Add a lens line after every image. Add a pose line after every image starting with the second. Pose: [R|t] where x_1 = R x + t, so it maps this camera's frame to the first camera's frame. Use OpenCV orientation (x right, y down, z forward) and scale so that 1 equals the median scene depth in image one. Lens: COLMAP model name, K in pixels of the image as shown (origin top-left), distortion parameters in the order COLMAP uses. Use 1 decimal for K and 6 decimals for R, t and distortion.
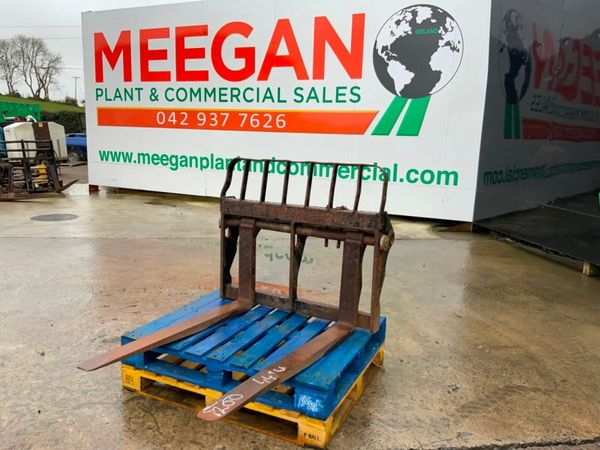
lens RADIAL K [[494.0, 0, 299.7], [0, 494.0, 227.5], [0, 0, 1]] dist [0.100290, -0.199157]
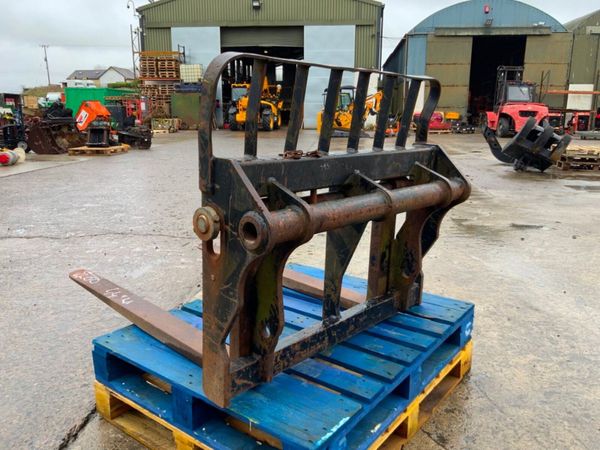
lens RADIAL K [[494.0, 0, 299.7], [0, 494.0, 227.5], [0, 0, 1]] dist [0.100290, -0.199157]
pose [[-0.215457, 0.187032, -0.958435, 0.580119], [-0.194616, 0.953573, 0.229833, -0.086306], [0.956924, 0.236046, -0.169055, 1.125676]]
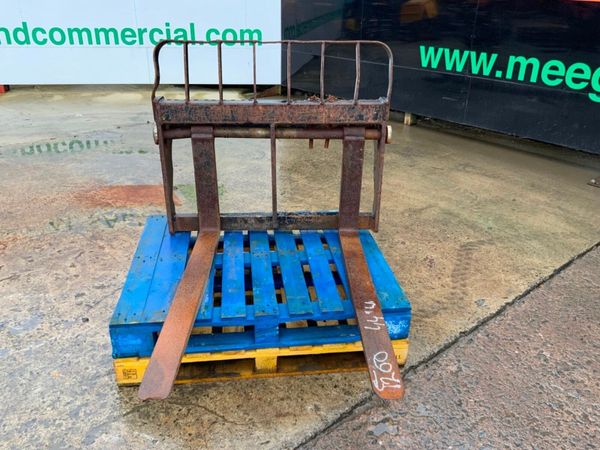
lens RADIAL K [[494.0, 0, 299.7], [0, 494.0, 227.5], [0, 0, 1]] dist [0.100290, -0.199157]
pose [[0.848568, -0.244517, 0.469194, -0.410335], [0.107002, 0.947788, 0.300412, -0.092484], [-0.518153, -0.204716, 0.830427, 0.295526]]
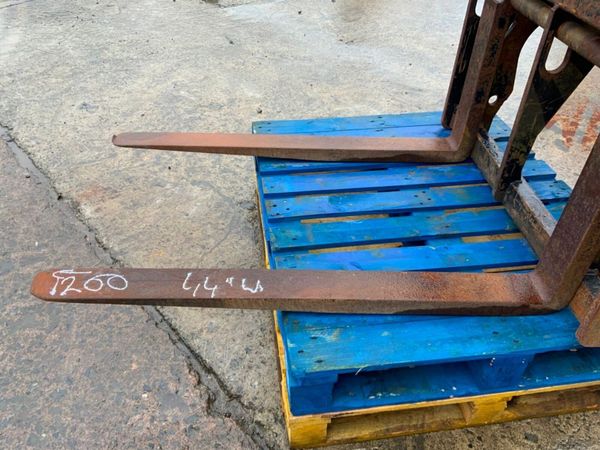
lens RADIAL K [[494.0, 0, 299.7], [0, 494.0, 227.5], [0, 0, 1]] dist [0.100290, -0.199157]
pose [[0.545515, 0.499395, -0.673066, 0.244095], [-0.158298, 0.850025, 0.502394, -0.029173], [0.823016, -0.167518, 0.542755, 0.610275]]
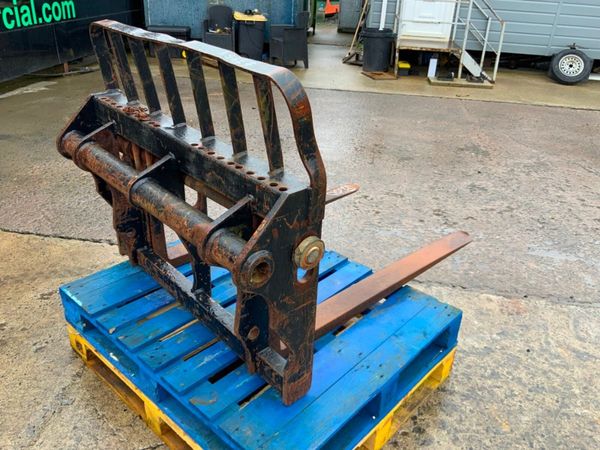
lens RADIAL K [[504.5, 0, 300.0], [0, 504.5, 225.0], [0, 0, 1]] dist [-0.005893, -0.017649]
pose [[-0.951872, -0.202539, 0.230037, -0.266964], [-0.020174, 0.790317, 0.612366, -0.301378], [-0.305831, 0.578253, -0.756367, 1.483852]]
